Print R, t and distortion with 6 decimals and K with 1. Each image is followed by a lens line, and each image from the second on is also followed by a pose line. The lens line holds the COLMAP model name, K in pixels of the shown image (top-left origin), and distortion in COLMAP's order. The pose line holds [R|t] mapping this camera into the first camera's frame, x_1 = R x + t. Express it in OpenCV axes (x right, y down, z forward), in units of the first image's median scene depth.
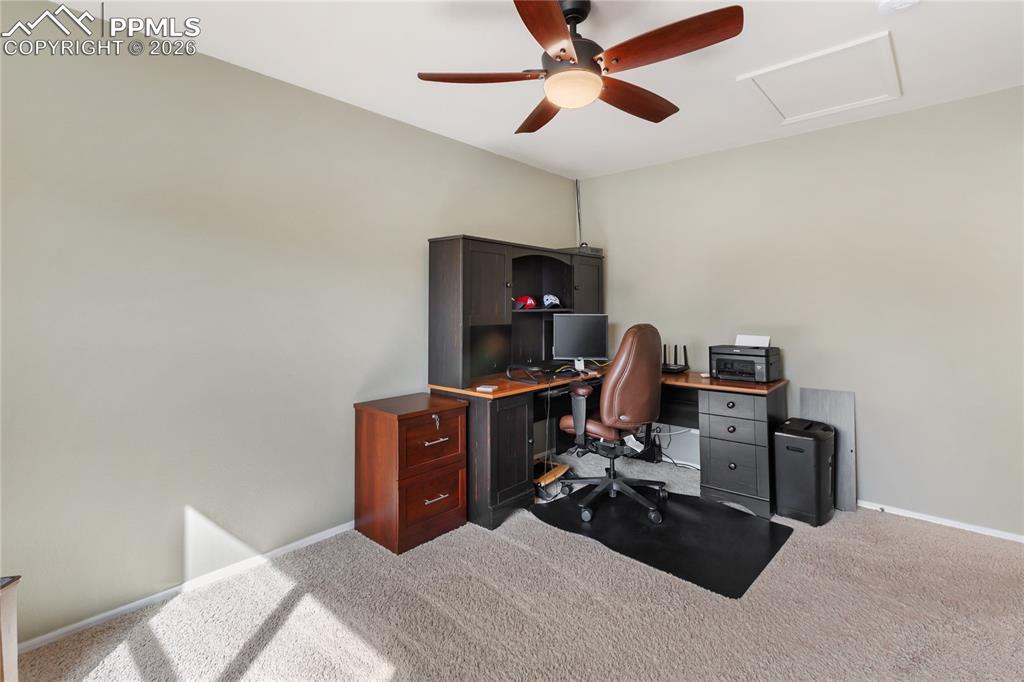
lens RADIAL K [[469.2, 0, 513.1], [0, 469.2, 318.8], [0, 0, 1]] dist [0.002790, 0.000532]
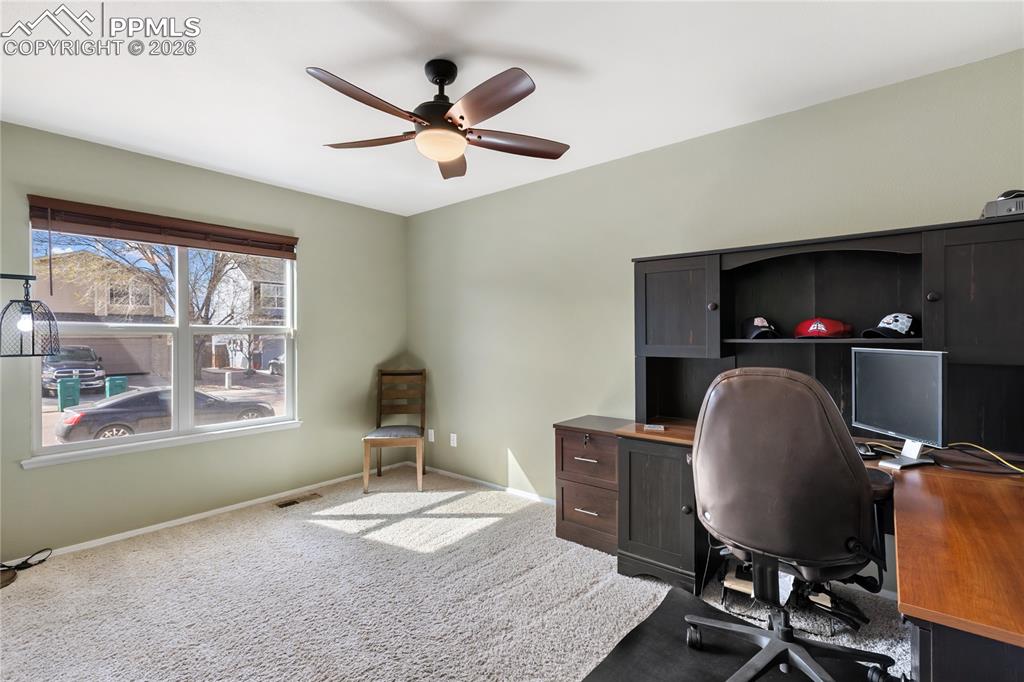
lens RADIAL K [[465.4, 0, 509.8], [0, 465.4, 339.9], [0, 0, 1]] dist [0.000649, 0.000123]
pose [[0.029915, 0.008607, -0.999515, 1.119506], [-0.007996, 0.999933, 0.008371, -0.036737], [0.999520, 0.007741, 0.029982, 0.943968]]
